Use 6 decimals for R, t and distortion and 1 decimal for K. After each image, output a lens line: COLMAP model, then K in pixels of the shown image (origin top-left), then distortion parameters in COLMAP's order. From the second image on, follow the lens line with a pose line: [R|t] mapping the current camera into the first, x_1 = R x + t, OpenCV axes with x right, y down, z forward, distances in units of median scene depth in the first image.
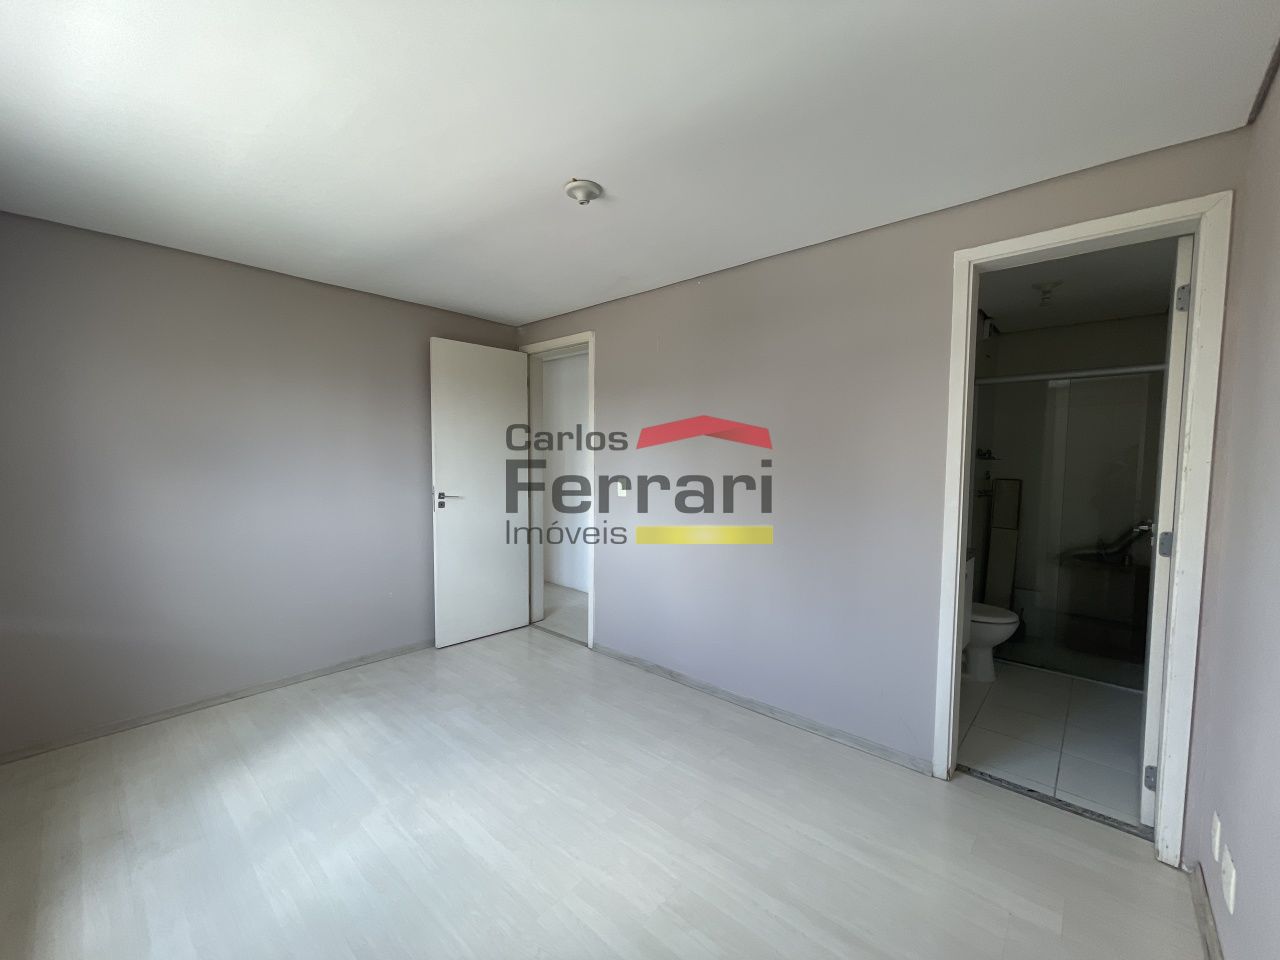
lens RADIAL K [[522.1, 0, 645.2], [0, 522.1, 484.4], [0, 0, 1]] dist [0.008283, 0.000701]
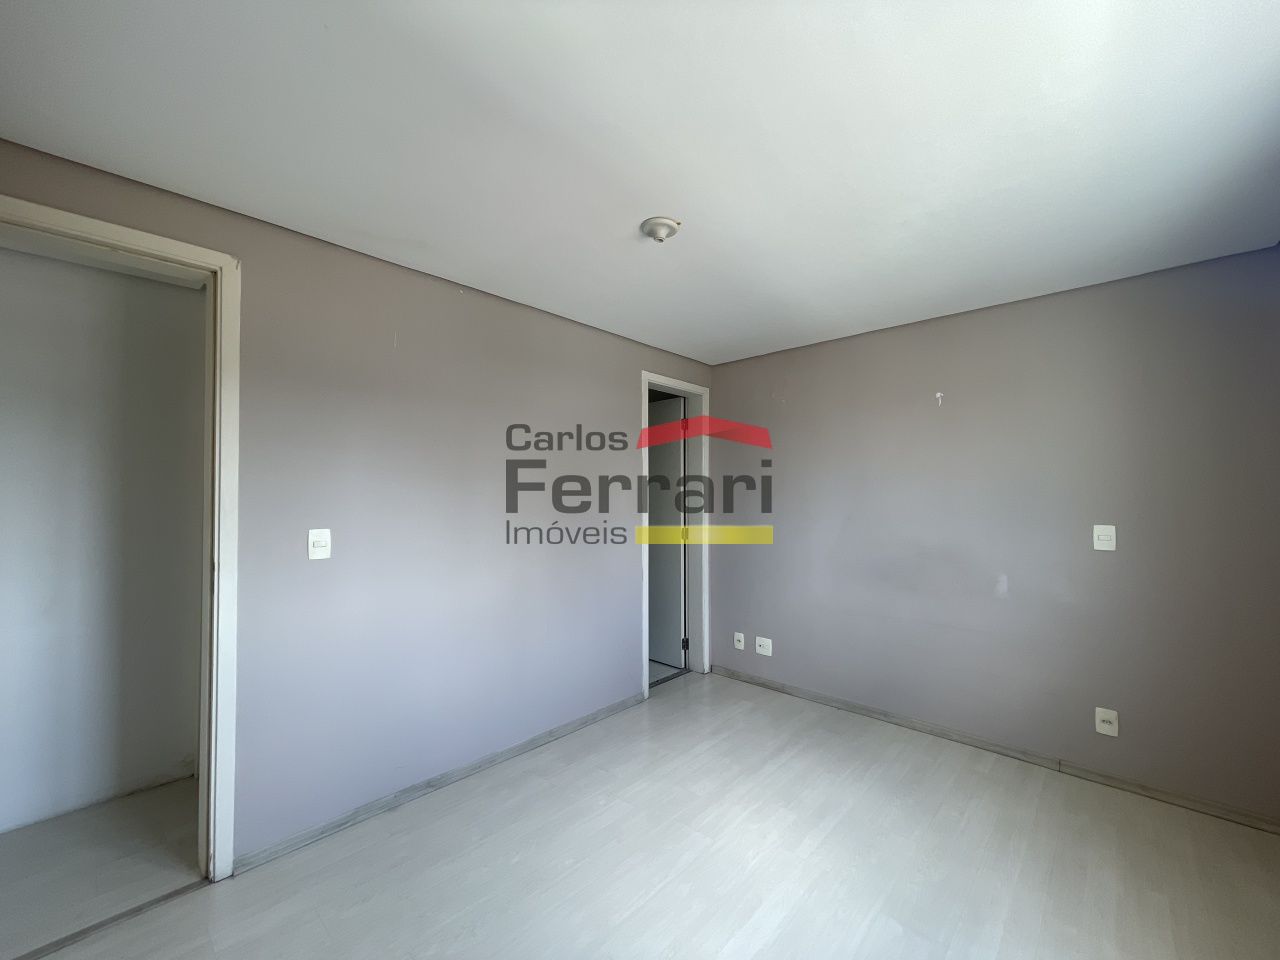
lens RADIAL K [[522.1, 0, 645.8], [0, 522.1, 486.6], [0, 0, 1]] dist [0.008283, 0.000701]
pose [[0.007893, 0.015221, 0.999853, -0.974984], [0.052301, 0.998509, -0.015613, -0.048185], [-0.998600, 0.052417, 0.007085, 0.921065]]
